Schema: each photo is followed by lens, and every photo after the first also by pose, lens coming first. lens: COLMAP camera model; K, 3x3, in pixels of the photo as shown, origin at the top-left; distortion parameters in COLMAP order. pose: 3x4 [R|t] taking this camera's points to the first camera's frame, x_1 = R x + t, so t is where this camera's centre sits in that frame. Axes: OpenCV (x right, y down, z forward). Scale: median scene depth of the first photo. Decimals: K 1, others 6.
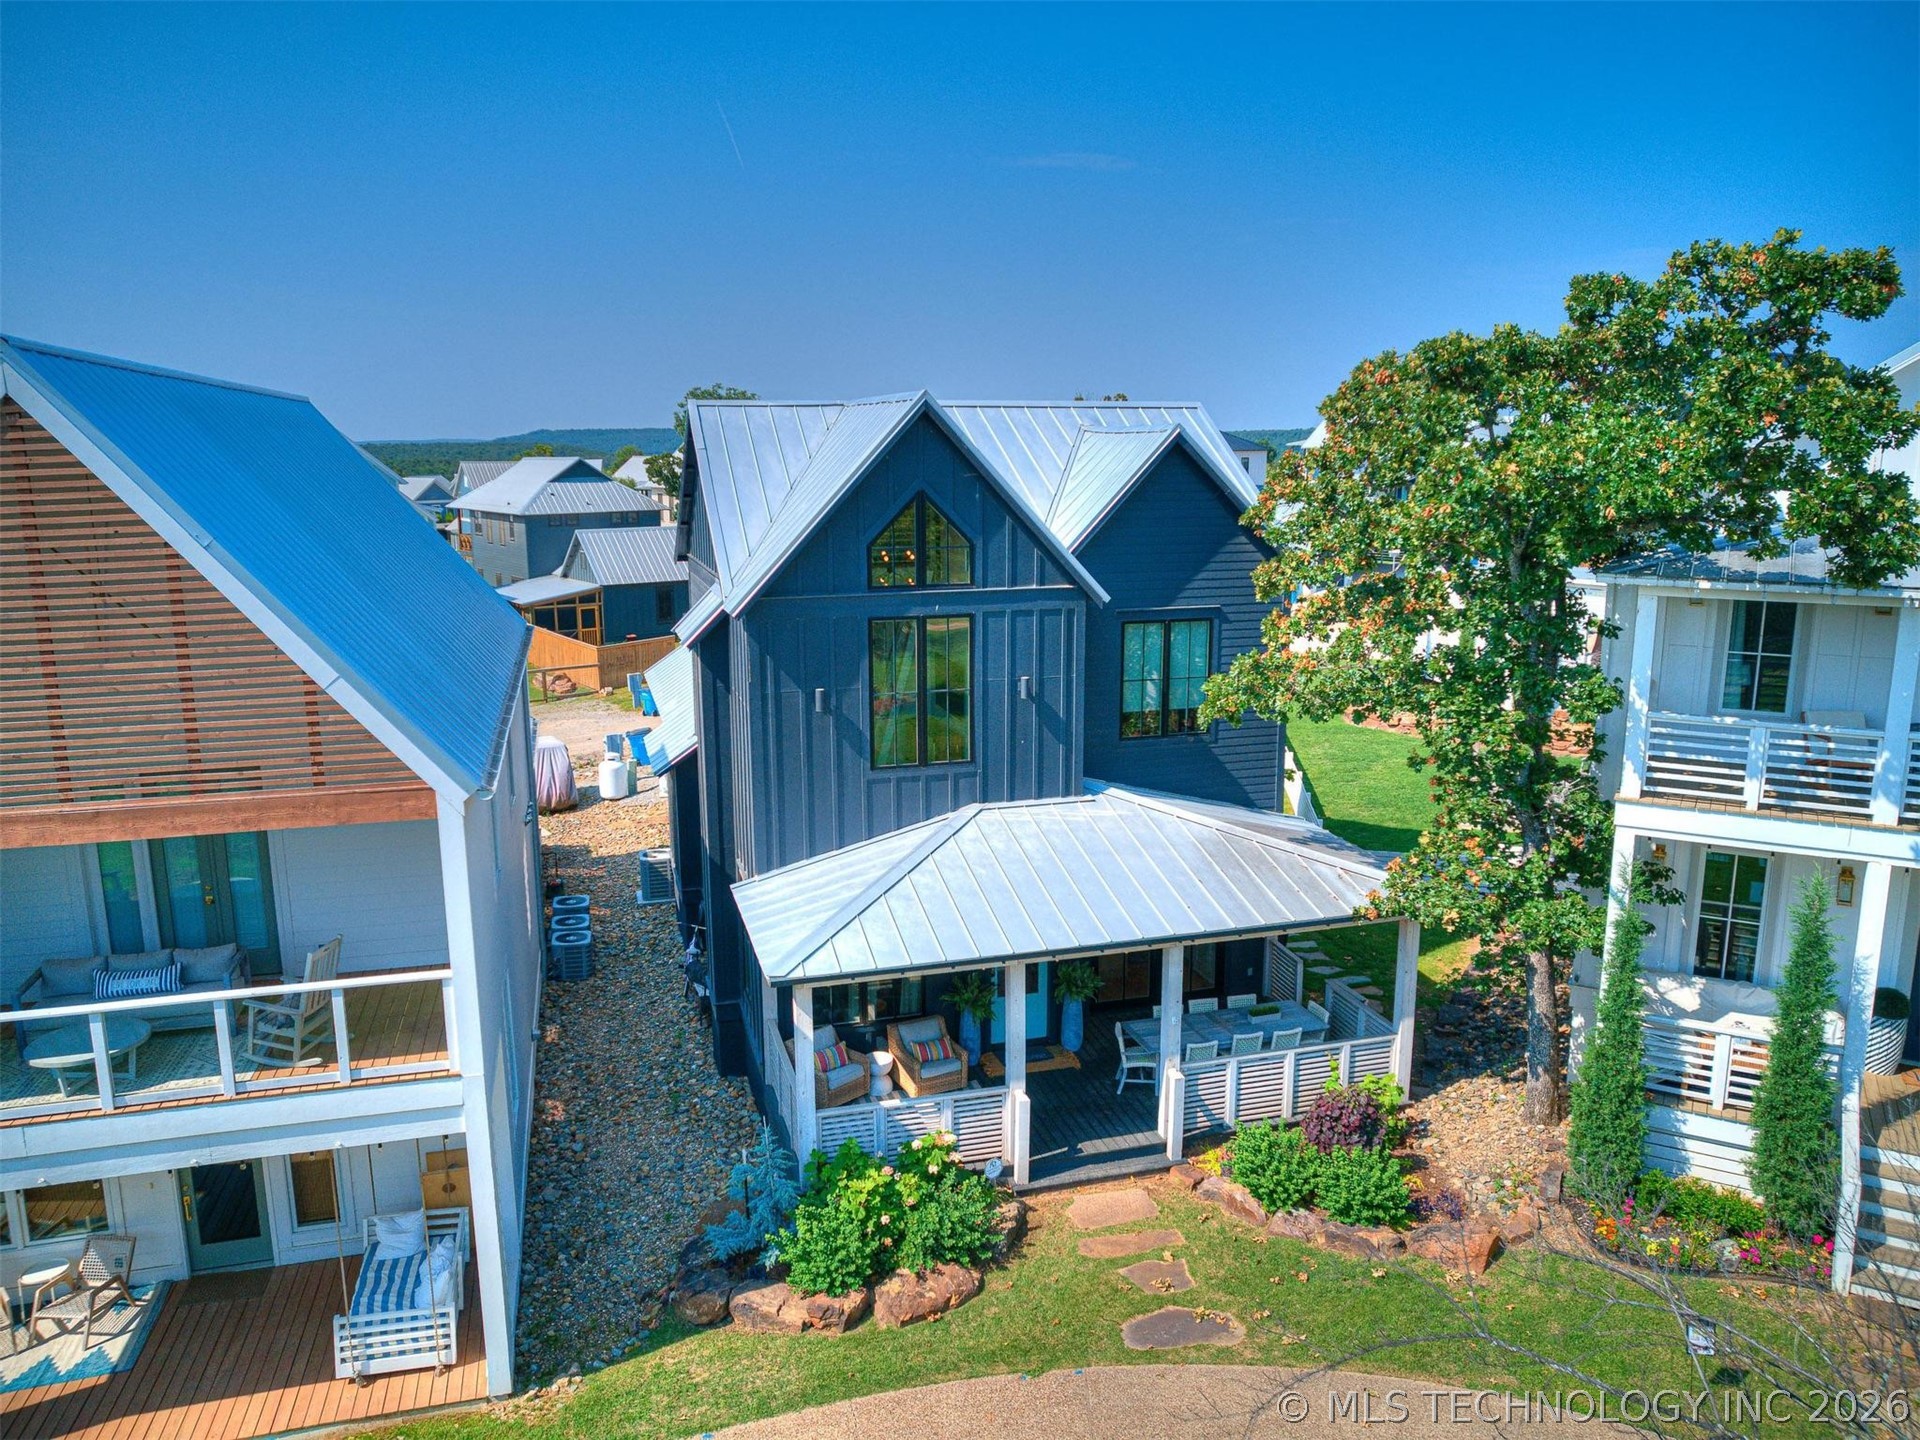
lens RADIAL K [[1377.4, 0, 964.0], [0, 1377.4, 714.9], [0, 0, 1]] dist [-0.061155, 0.041305]
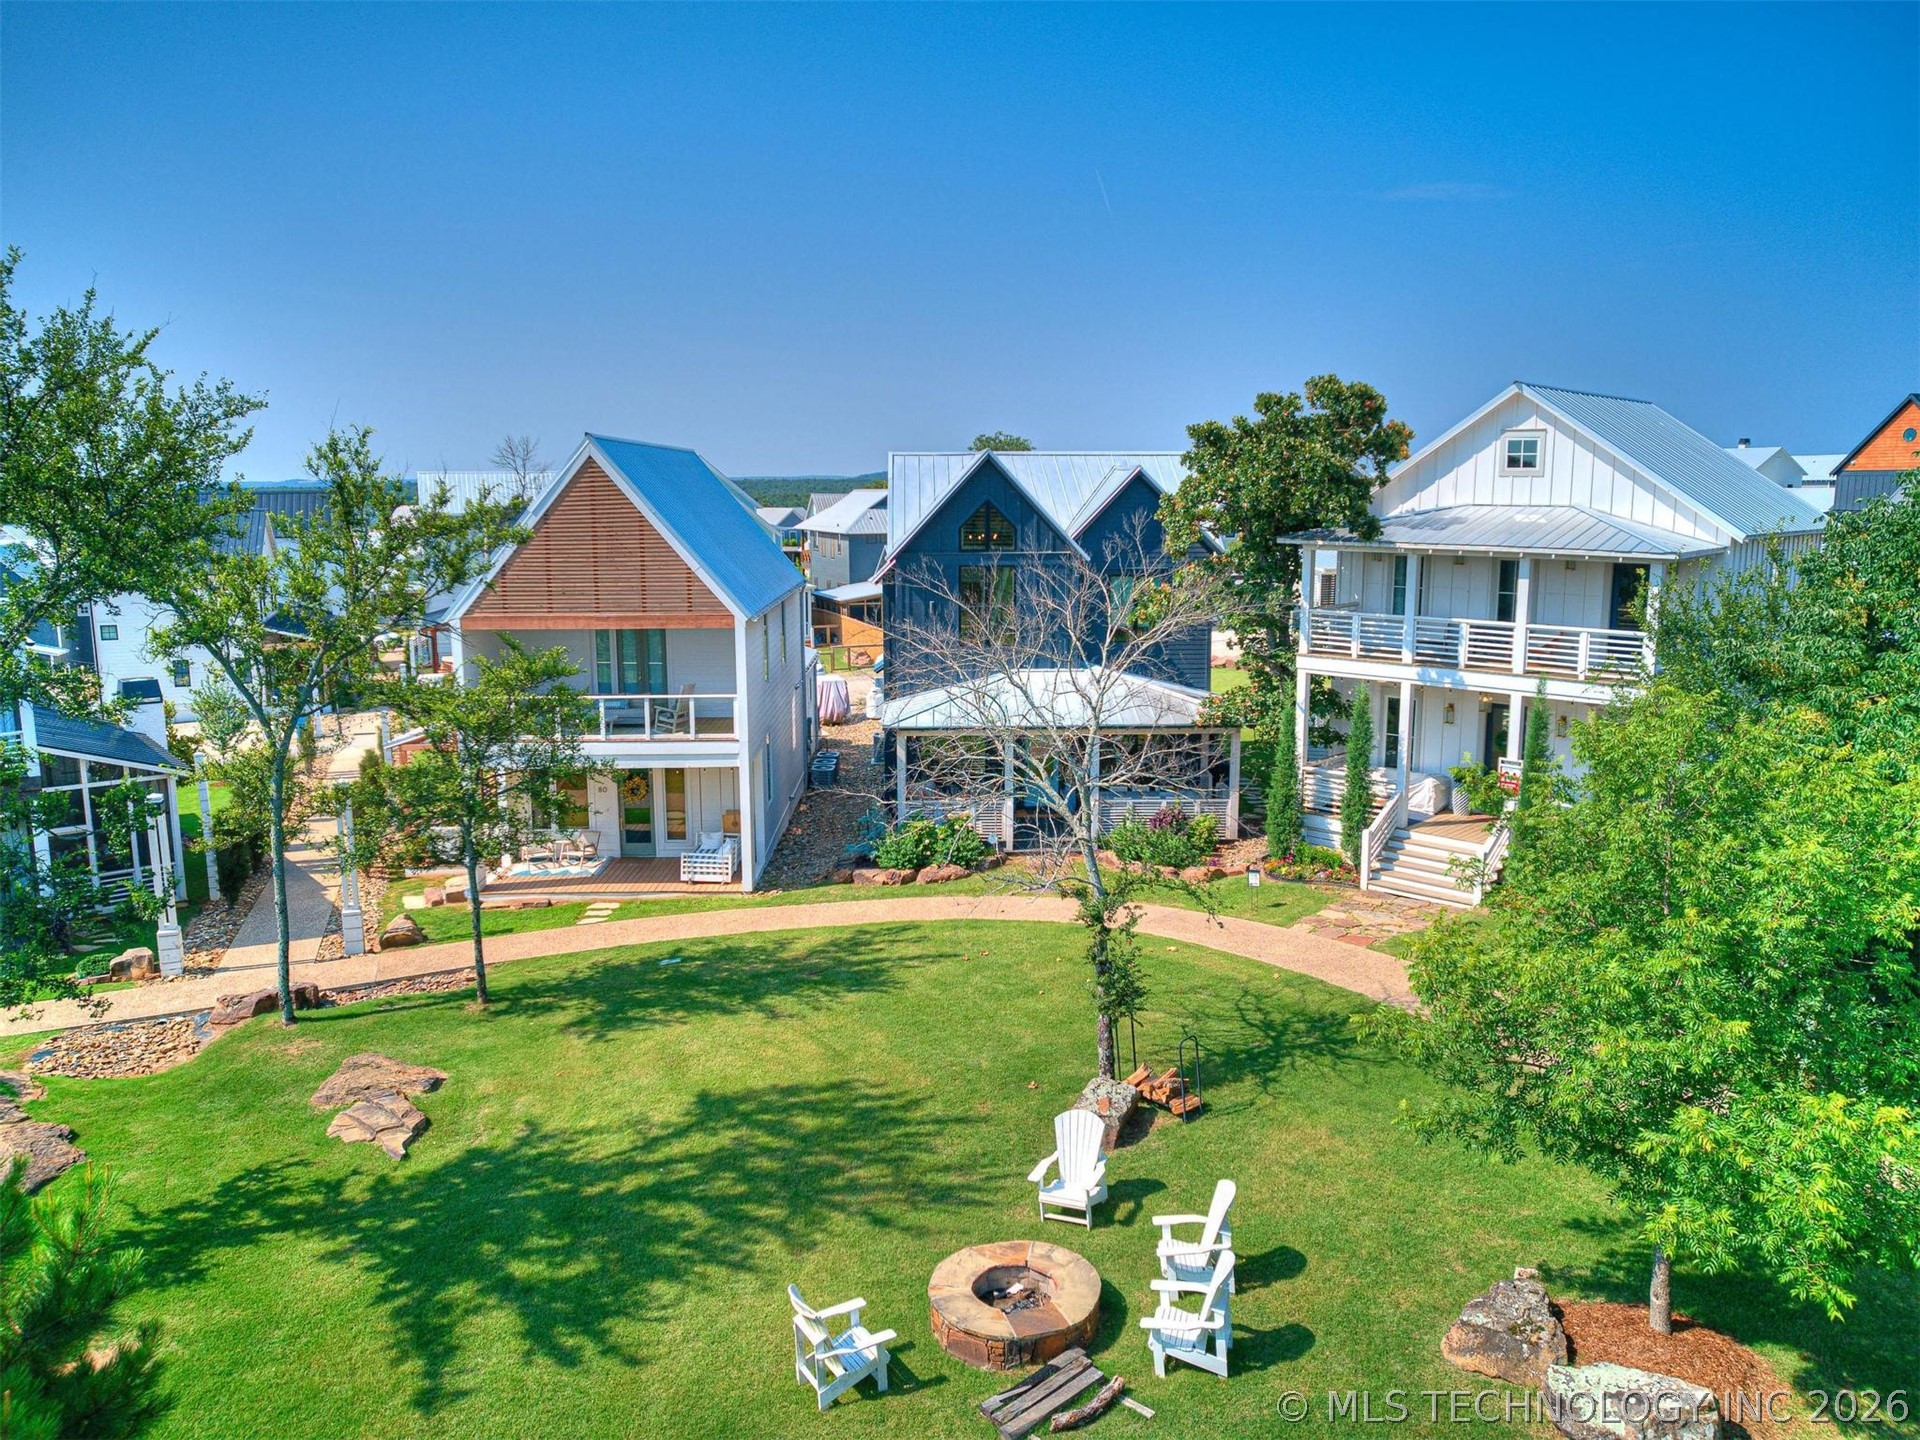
lens RADIAL K [[1377.4, 0, 964.0], [0, 1377.4, 714.9], [0, 0, 1]] dist [-0.061155, 0.041305]
pose [[0.968916, 0.042648, -0.243687, 0.463247], [-0.049250, 0.998564, -0.021063, 0.199037], [0.242439, 0.032410, 0.969625, -0.958418]]
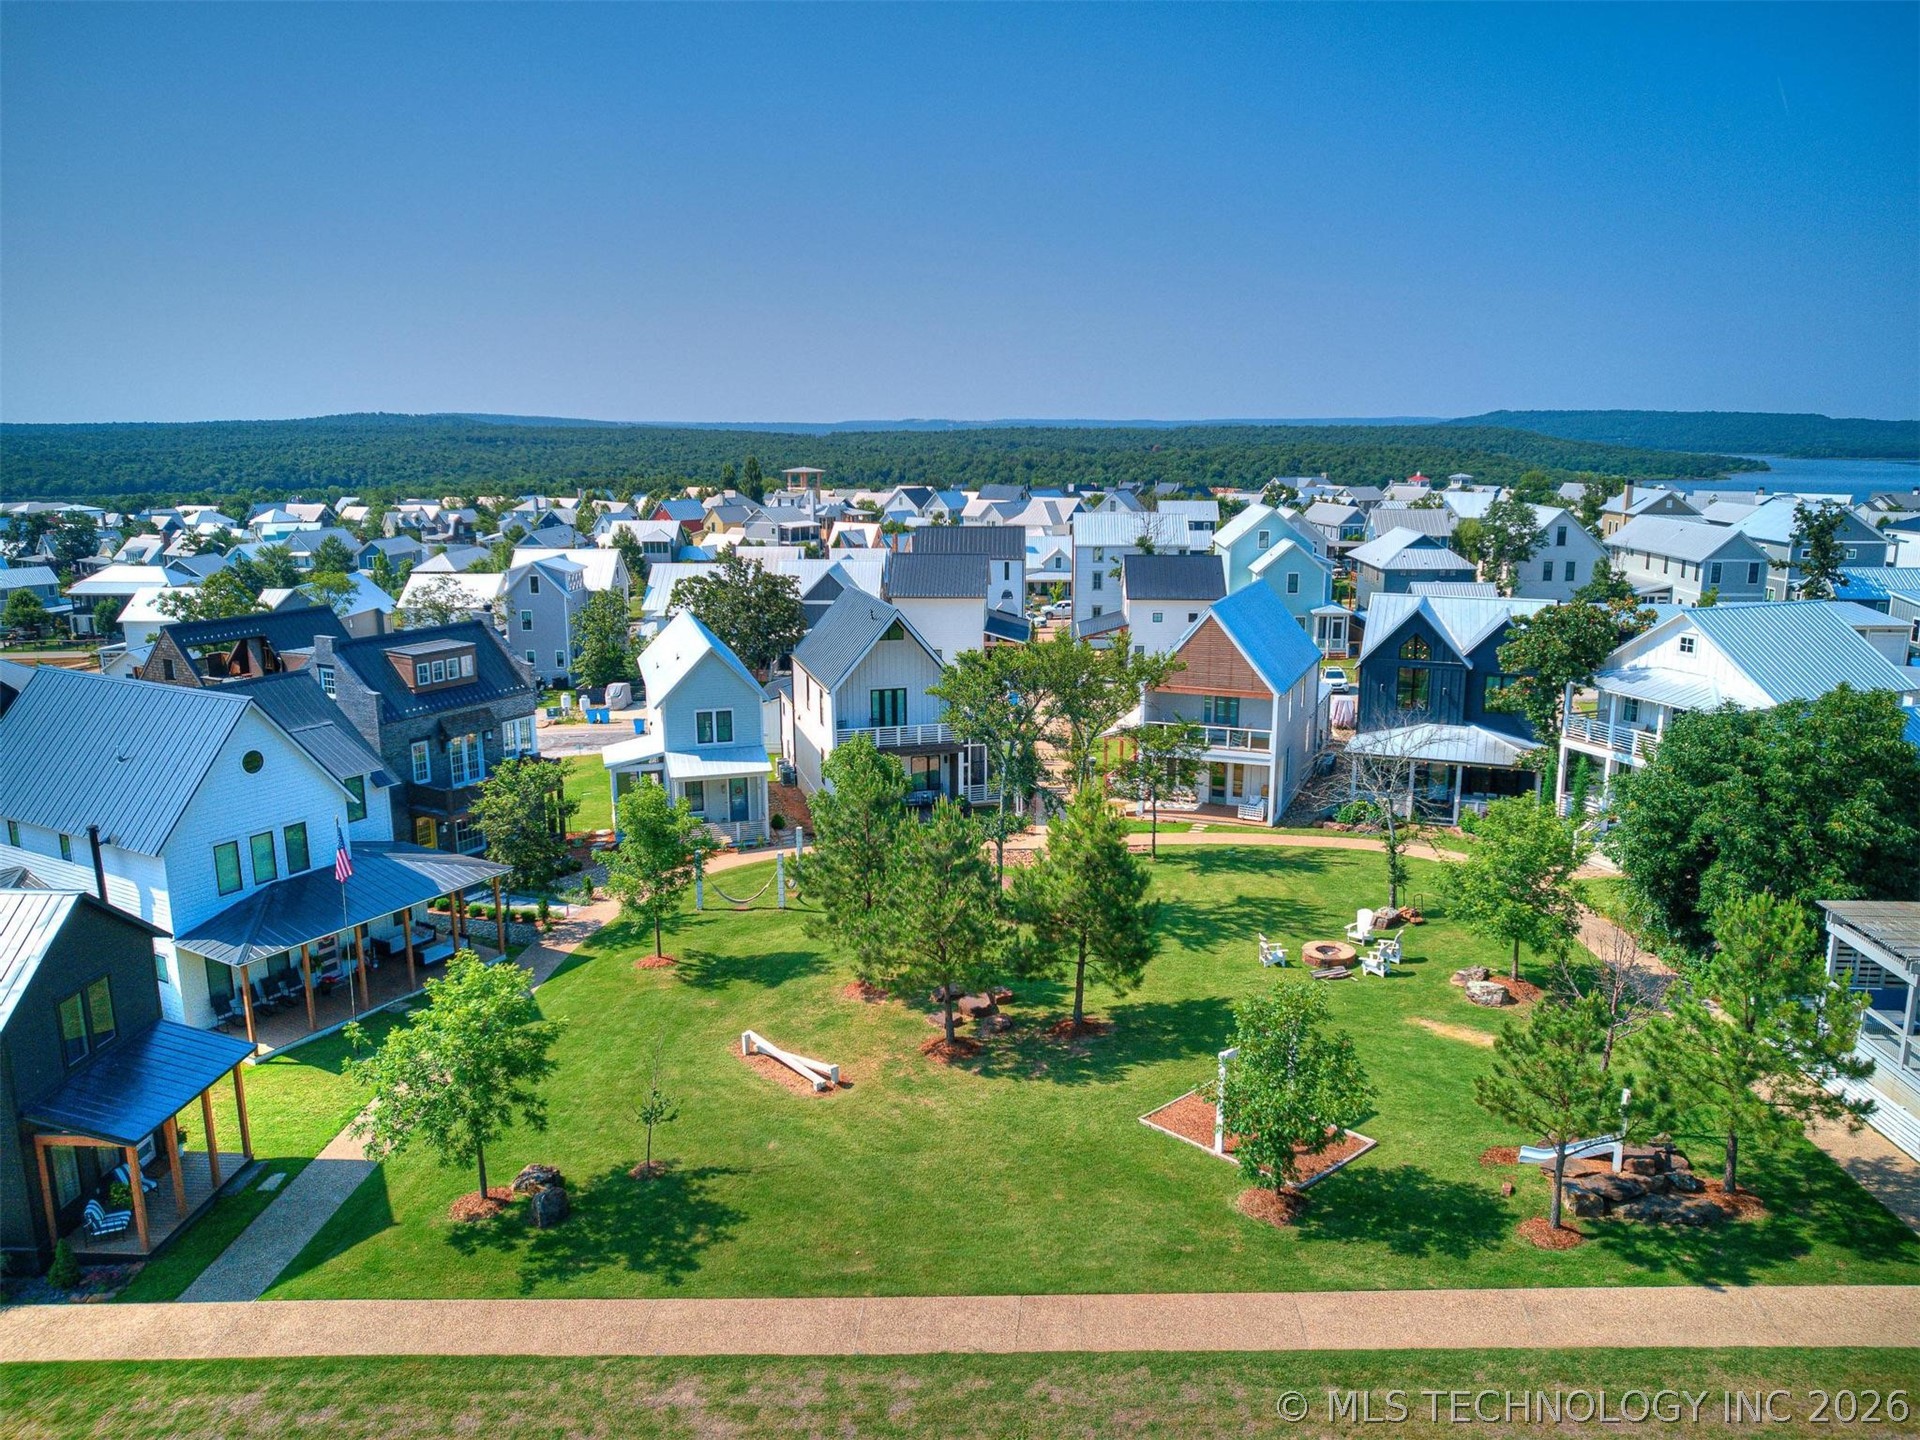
lens RADIAL K [[1377.4, 0, 964.0], [0, 1377.4, 714.9], [0, 0, 1]] dist [-0.061155, 0.041305]
pose [[0.788320, 0.128871, -0.601618, 1.344558], [-0.118698, 0.991304, 0.056810, -0.015396], [0.603707, 0.026626, 0.796761, -2.827123]]
